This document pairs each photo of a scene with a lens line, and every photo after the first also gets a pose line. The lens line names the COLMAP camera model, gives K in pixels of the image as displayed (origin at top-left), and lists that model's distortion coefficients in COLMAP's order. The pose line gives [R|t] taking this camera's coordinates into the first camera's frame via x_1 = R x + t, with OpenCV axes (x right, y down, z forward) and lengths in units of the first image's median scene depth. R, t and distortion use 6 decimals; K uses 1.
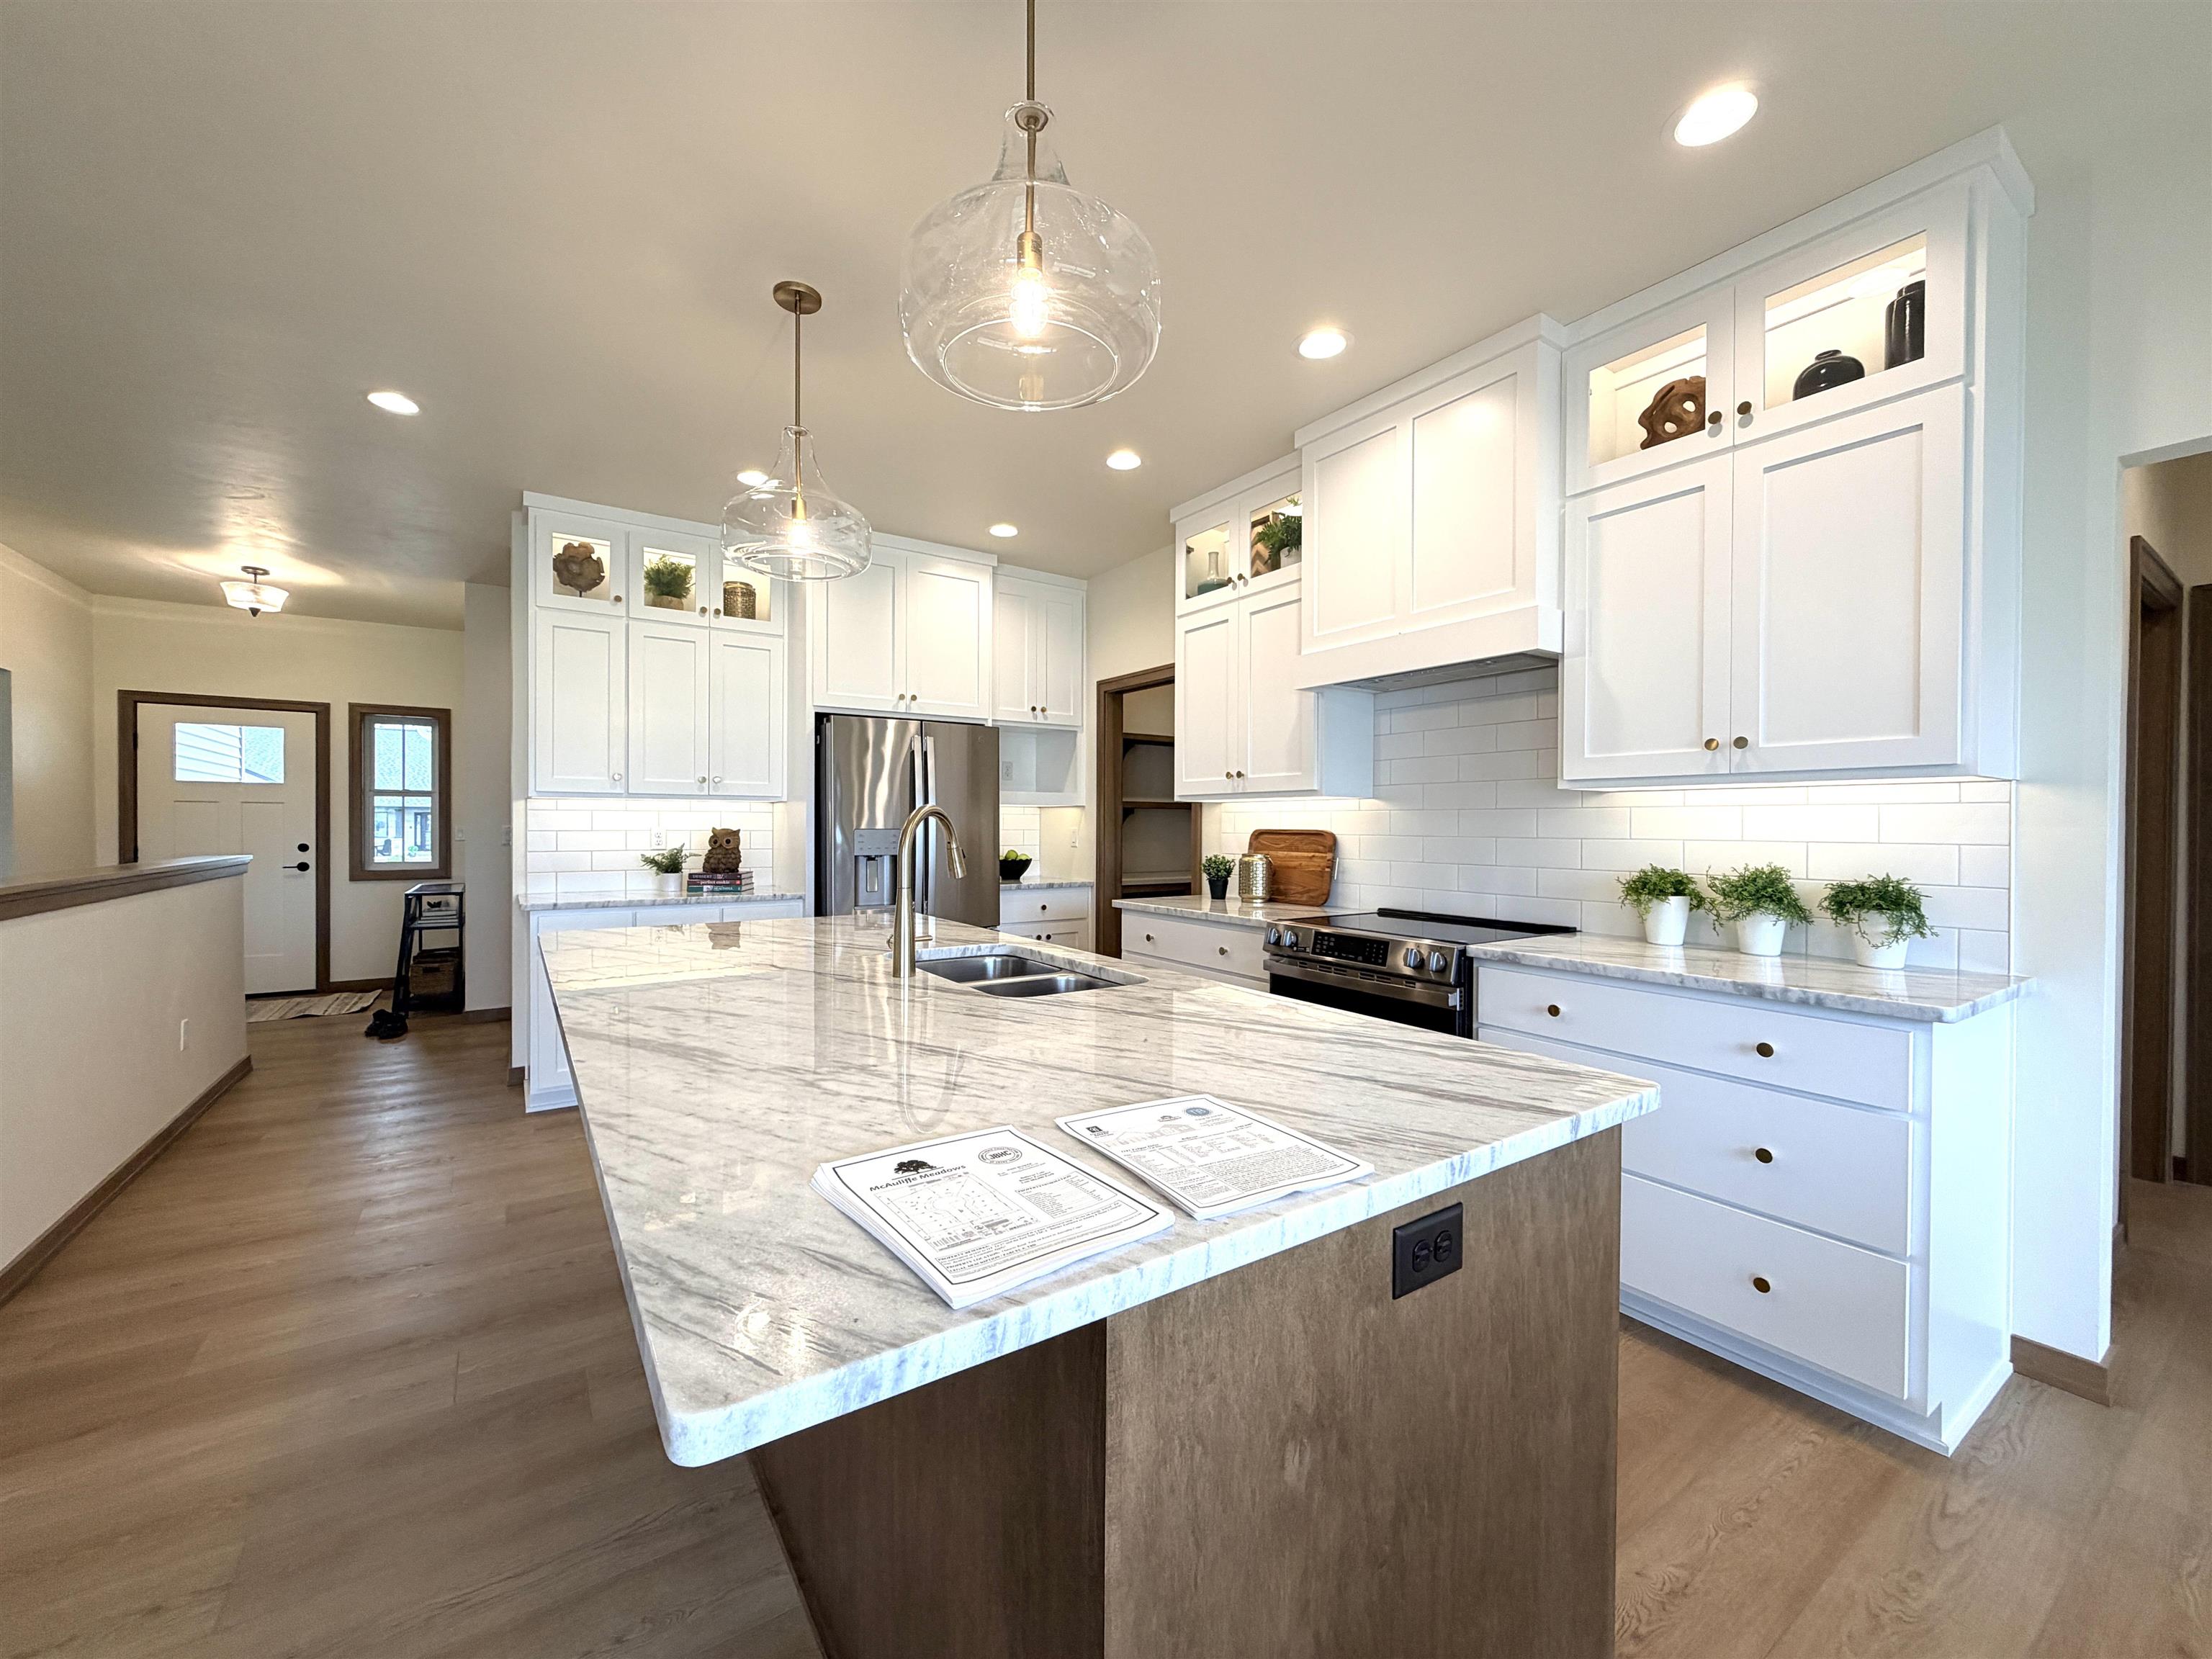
lens RADIAL K [[879.1, 0, 1097.2], [0, 879.1, 832.4], [0, 0, 1]] dist [0.000945, -0.000302]
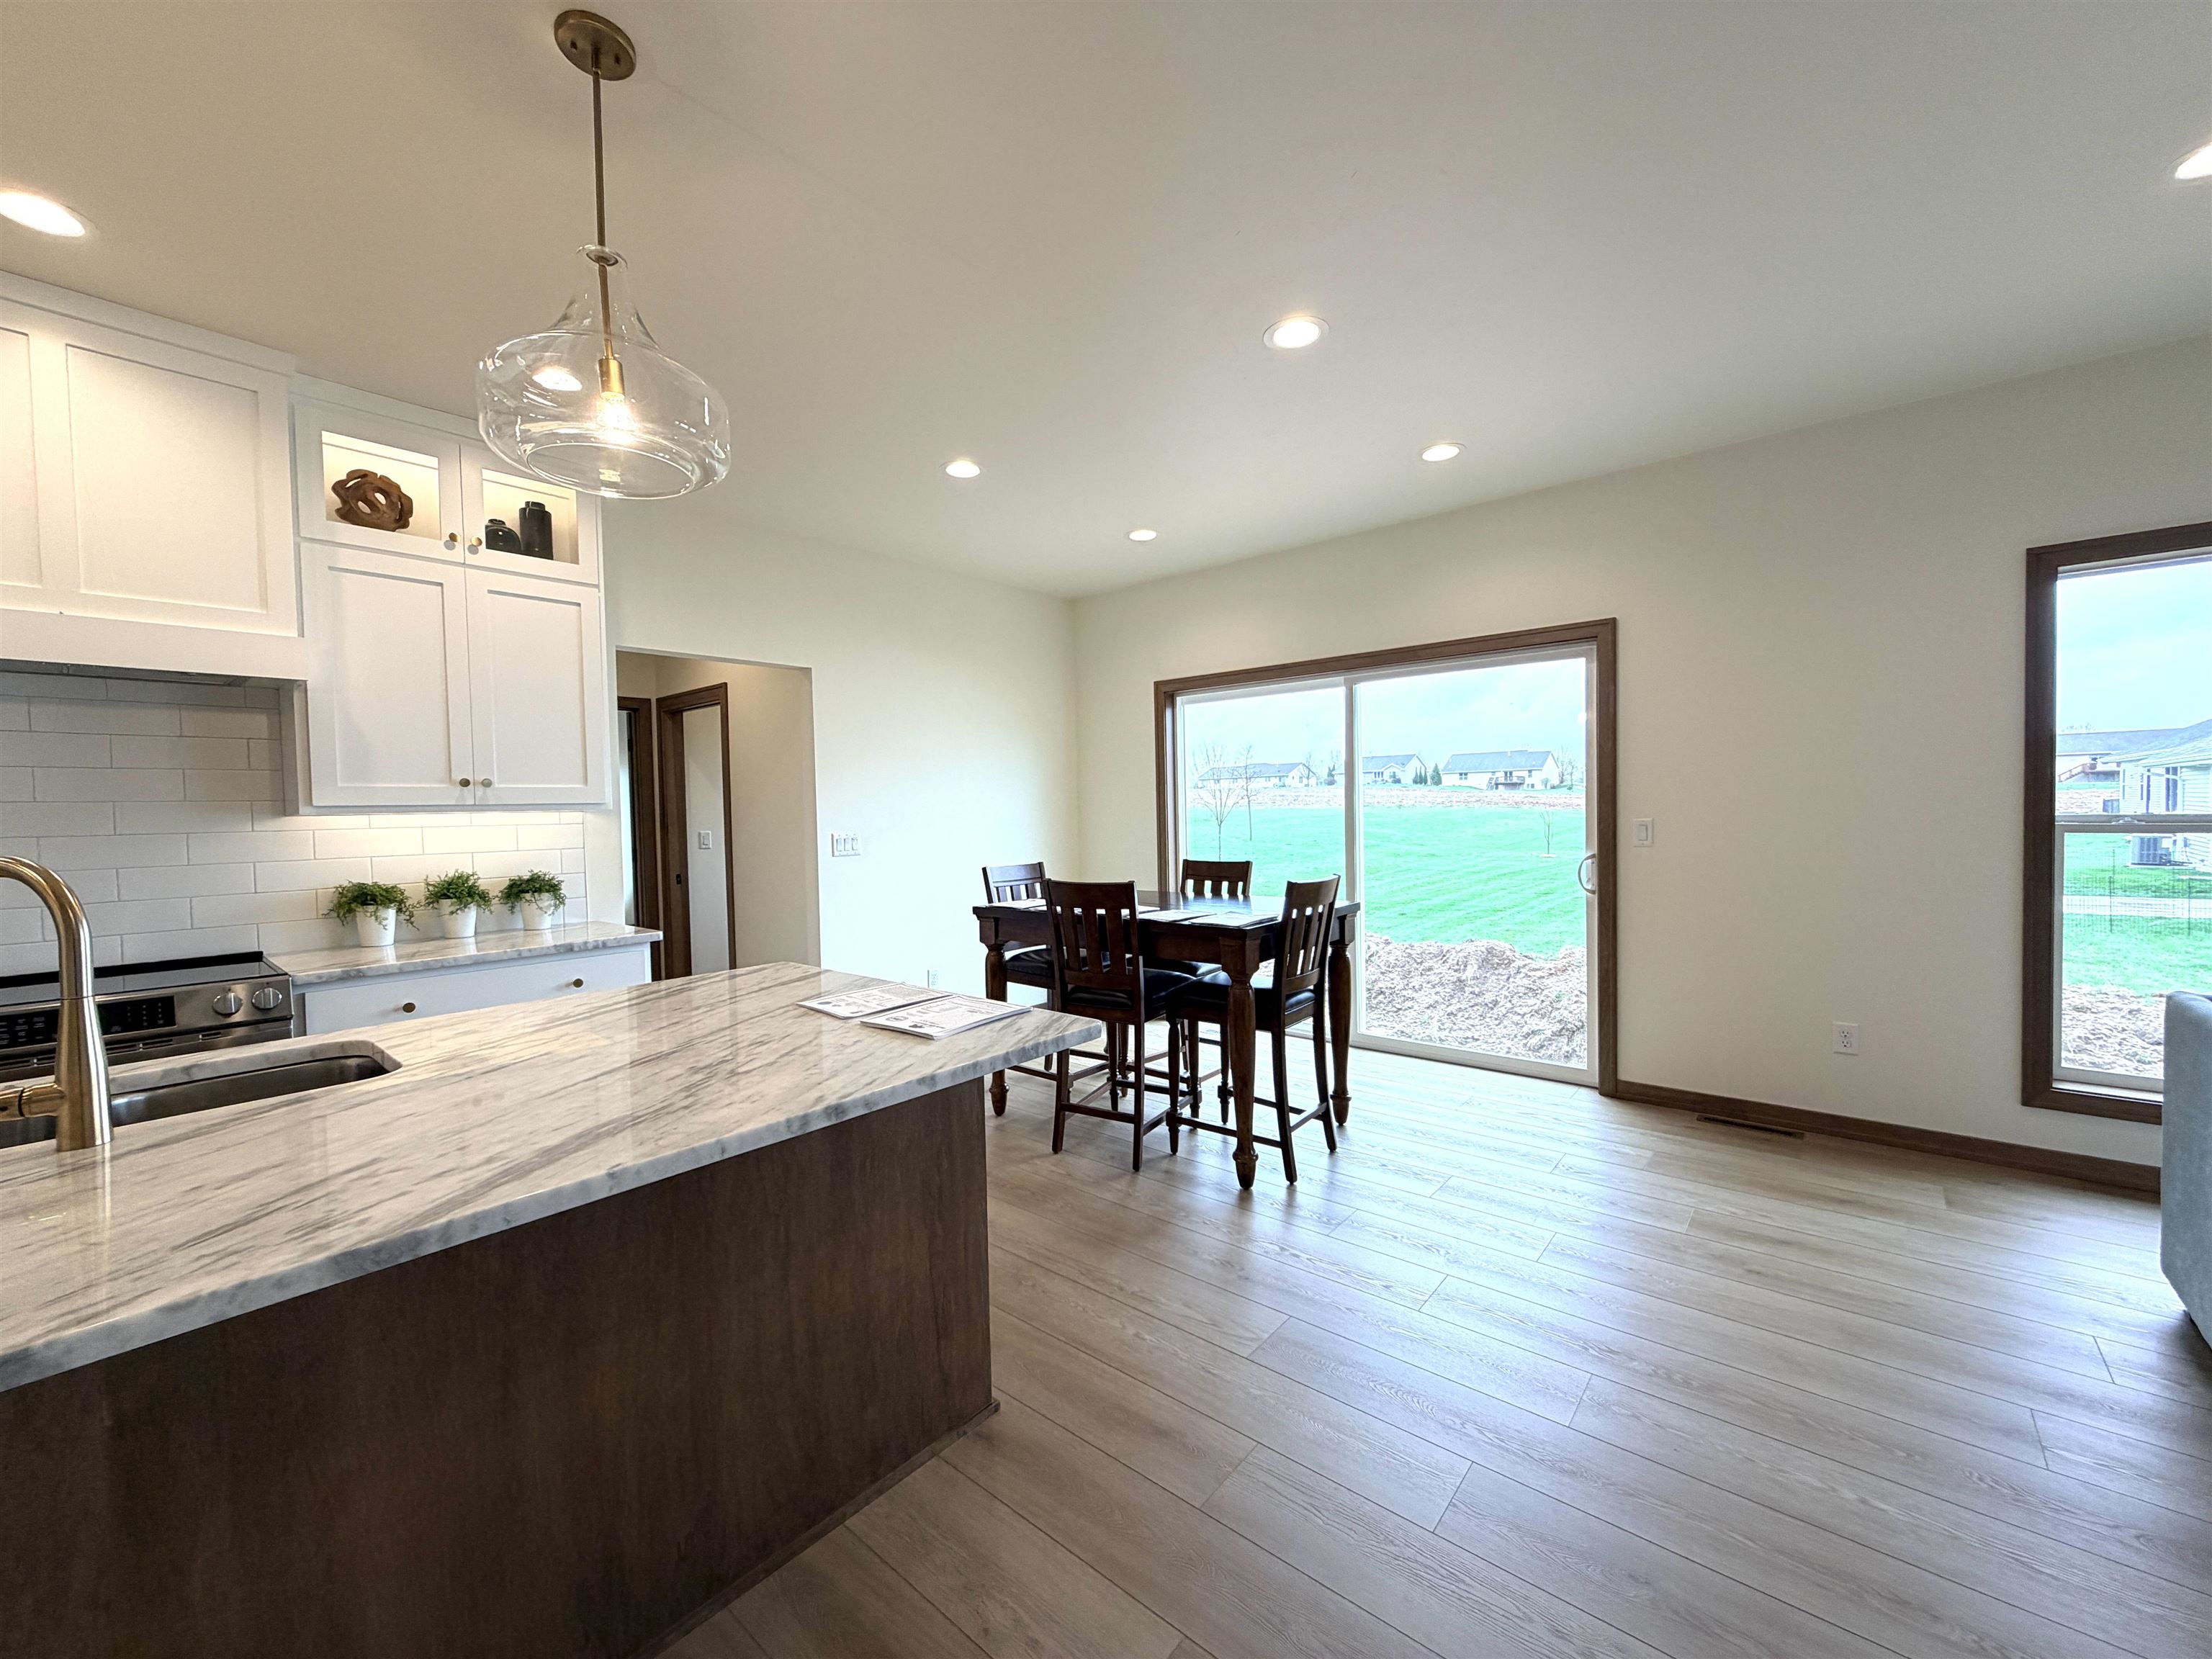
lens RADIAL K [[879.1, 0, 1102.2], [0, 879.1, 830.1], [0, 0, 1]] dist [0.000945, -0.000302]
pose [[-0.270447, -0.022084, 0.962482, -0.493476], [0.029082, 0.999093, 0.031096, -0.024165], [-0.962296, 0.036400, -0.269559, 0.248999]]
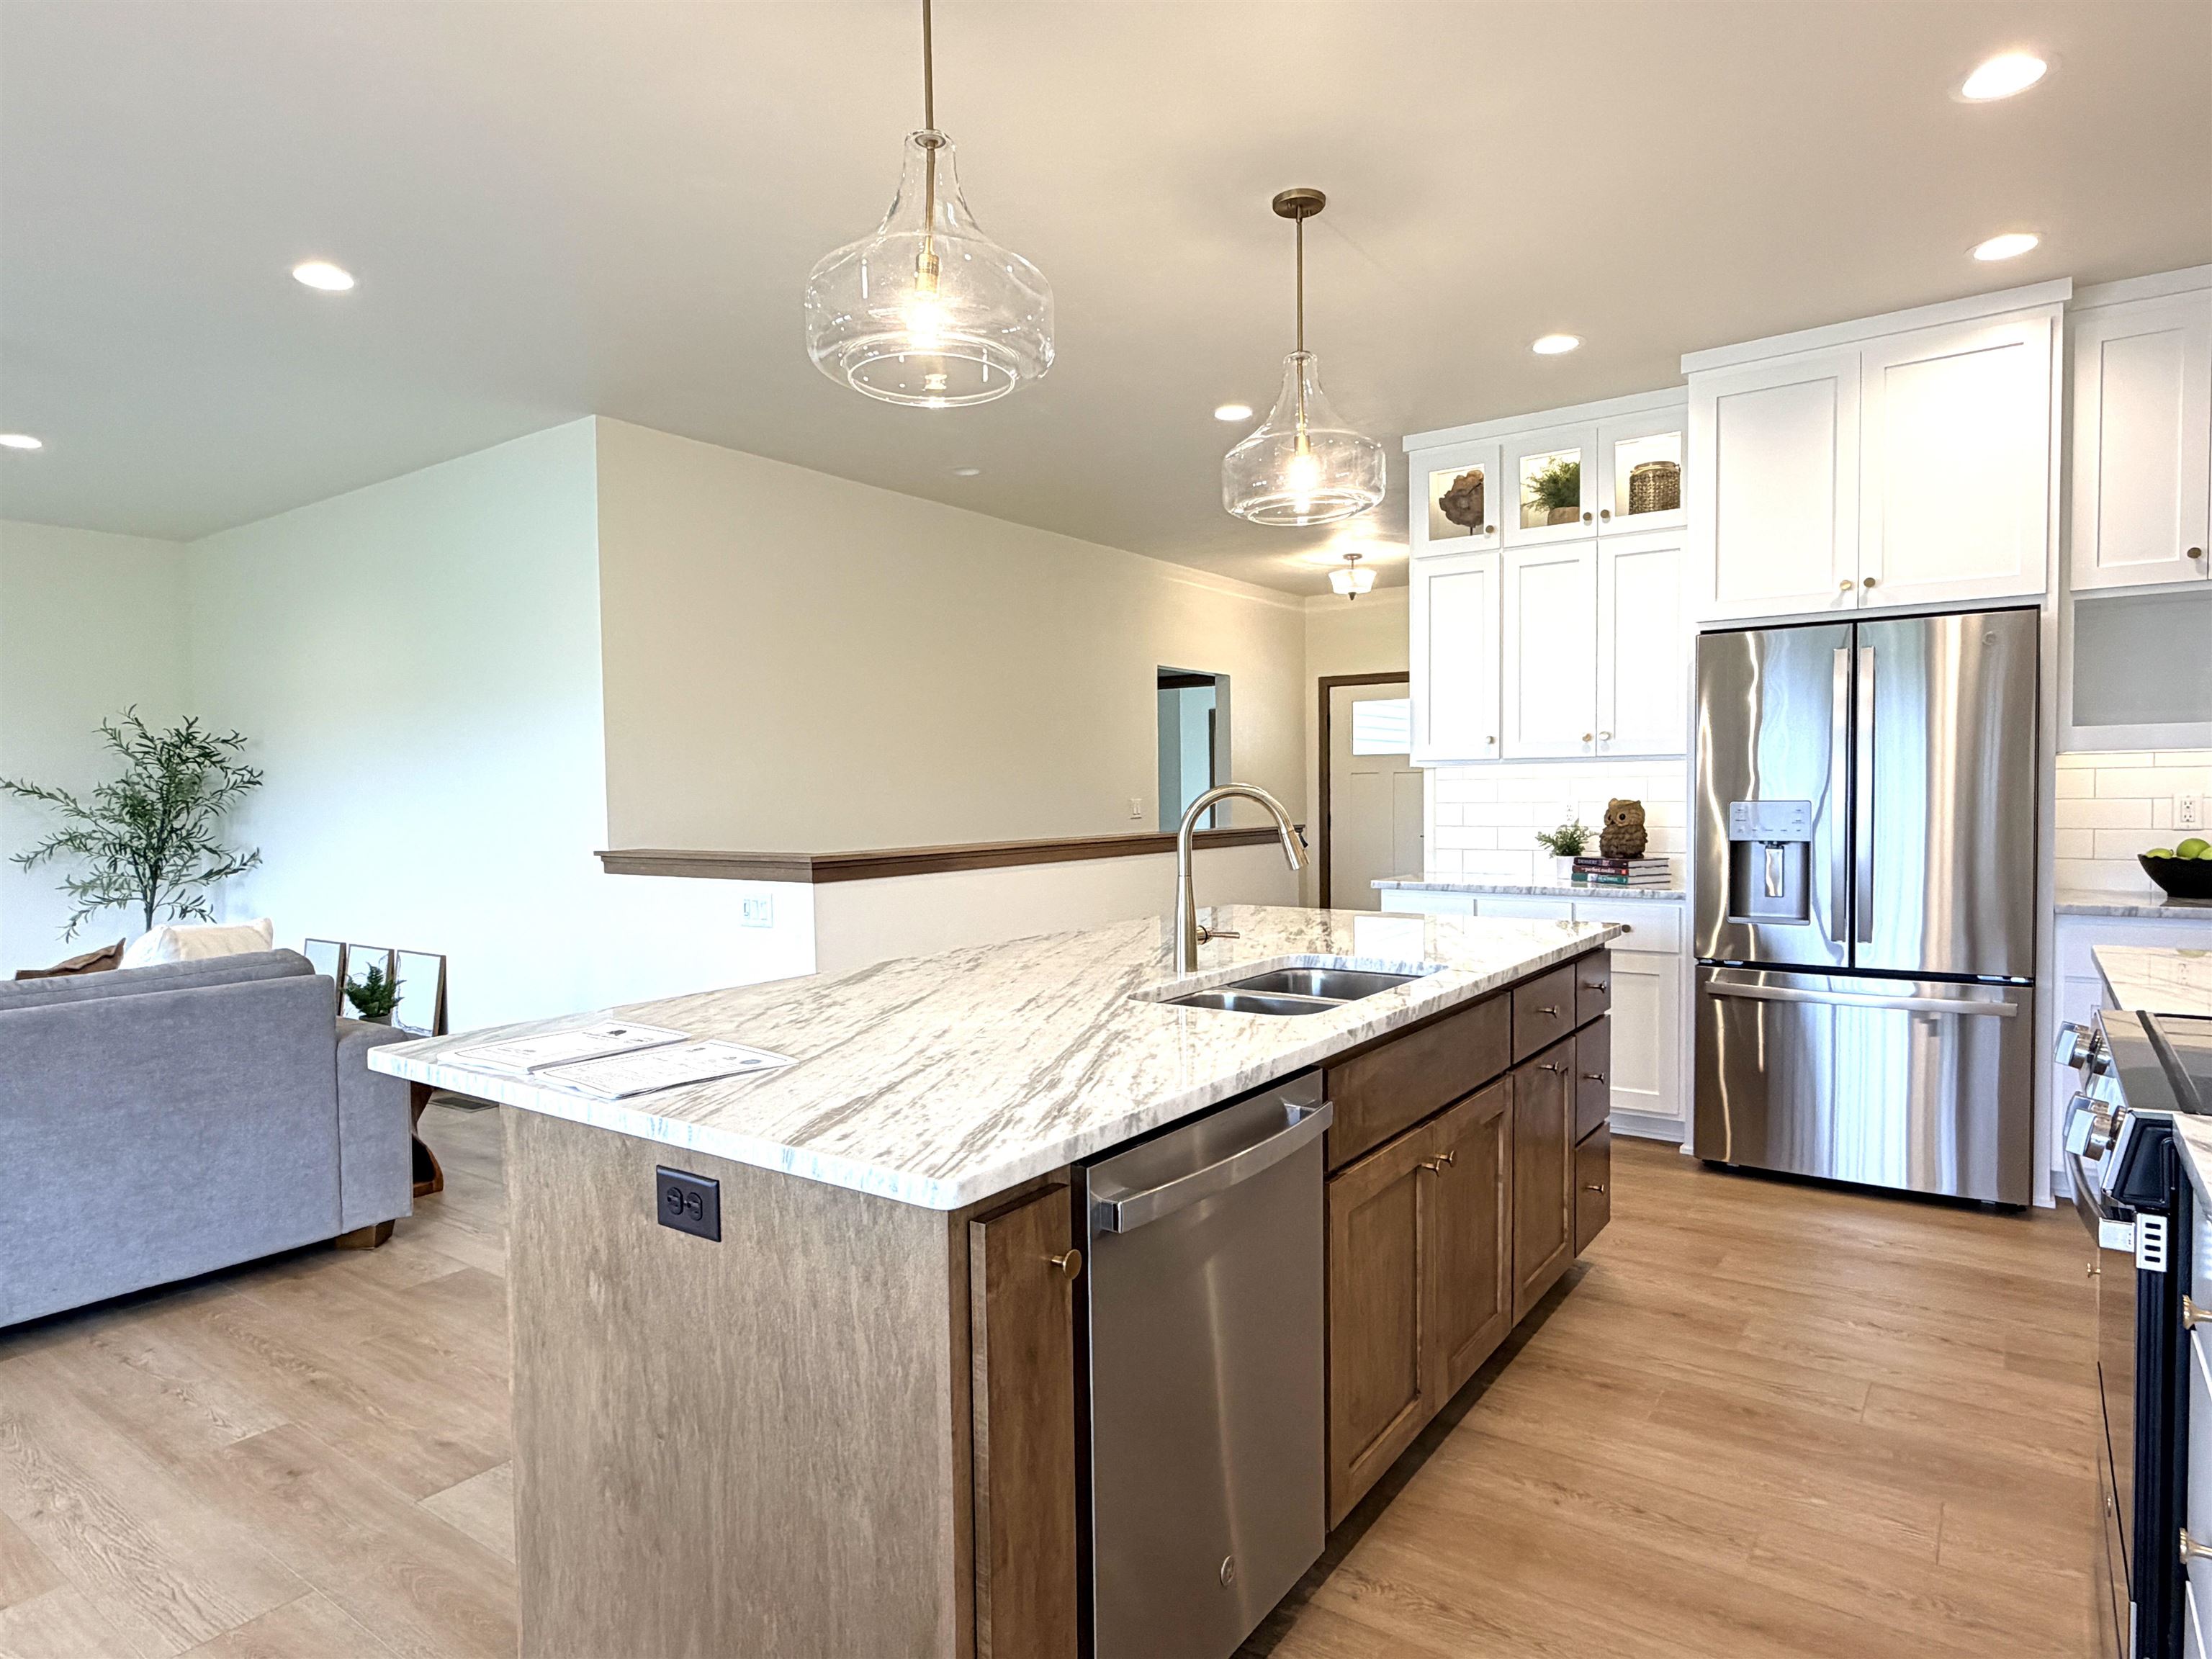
lens RADIAL K [[1269.8, 0, 1095.3], [0, 1269.8, 838.9], [0, 0, 1]] dist [-0.000379, 0.001960]
pose [[0.345968, 0.027825, -0.937834, 0.504525], [0.006027, 0.999474, 0.031878, -0.009460], [0.938227, -0.016681, 0.345618, 0.228607]]
